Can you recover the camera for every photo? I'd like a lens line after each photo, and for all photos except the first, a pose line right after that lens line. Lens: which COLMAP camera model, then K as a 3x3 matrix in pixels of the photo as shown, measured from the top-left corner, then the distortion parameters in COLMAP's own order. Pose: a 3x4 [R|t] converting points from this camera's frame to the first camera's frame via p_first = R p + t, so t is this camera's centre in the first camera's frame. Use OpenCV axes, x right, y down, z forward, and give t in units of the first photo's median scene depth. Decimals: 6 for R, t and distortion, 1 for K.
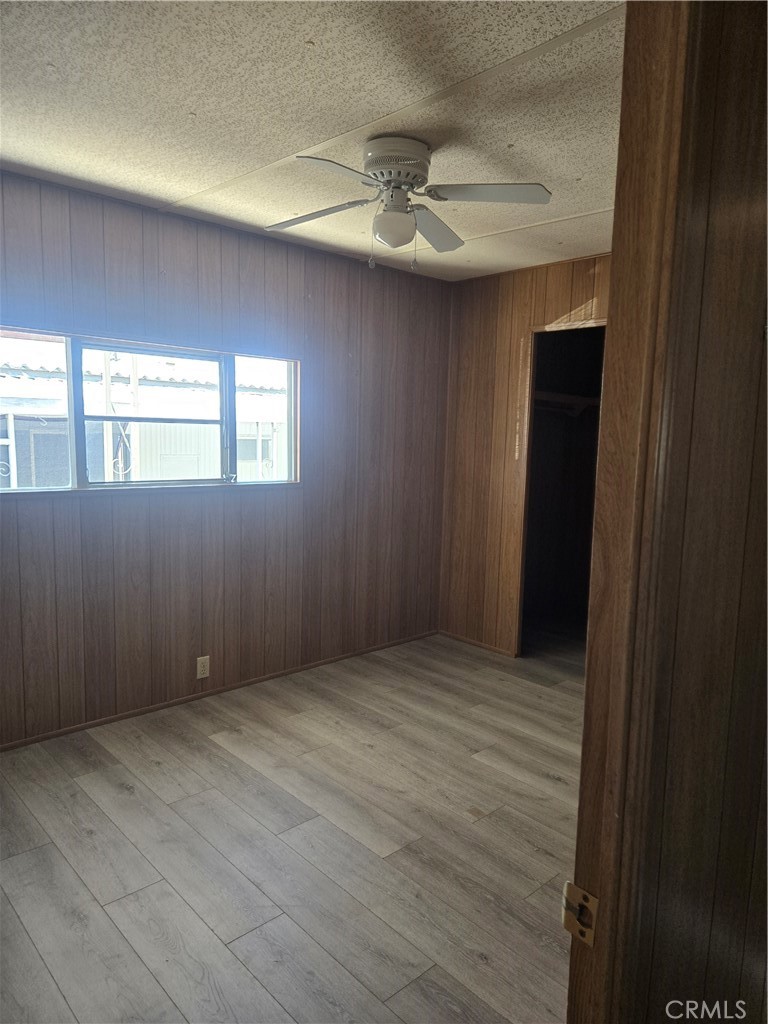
lens RADIAL K [[697.4, 0, 392.2], [0, 697.4, 515.4], [0, 0, 1]] dist [0.013640, -0.007100]
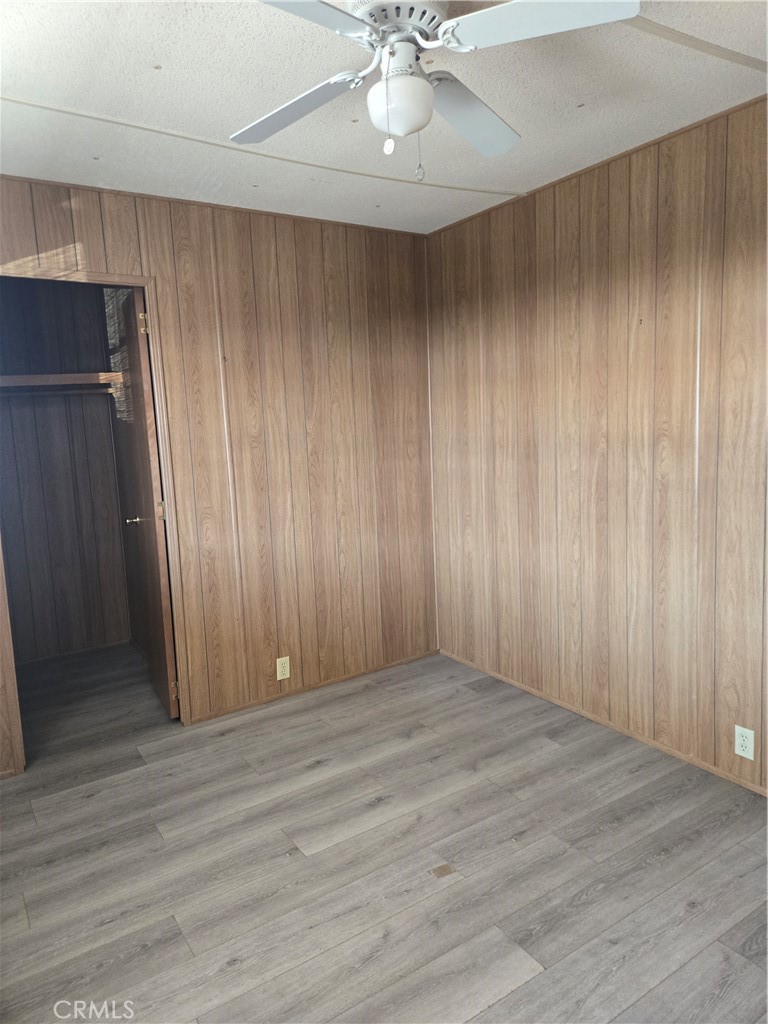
lens RADIAL K [[697.4, 0, 388.5], [0, 697.4, 503.2], [0, 0, 1]] dist [0.013640, -0.007100]
pose [[0.161464, -0.166528, 0.972727, -0.484407], [0.180637, 0.973995, 0.136761, -0.094181], [-0.970206, 0.153629, 0.187346, 0.660006]]
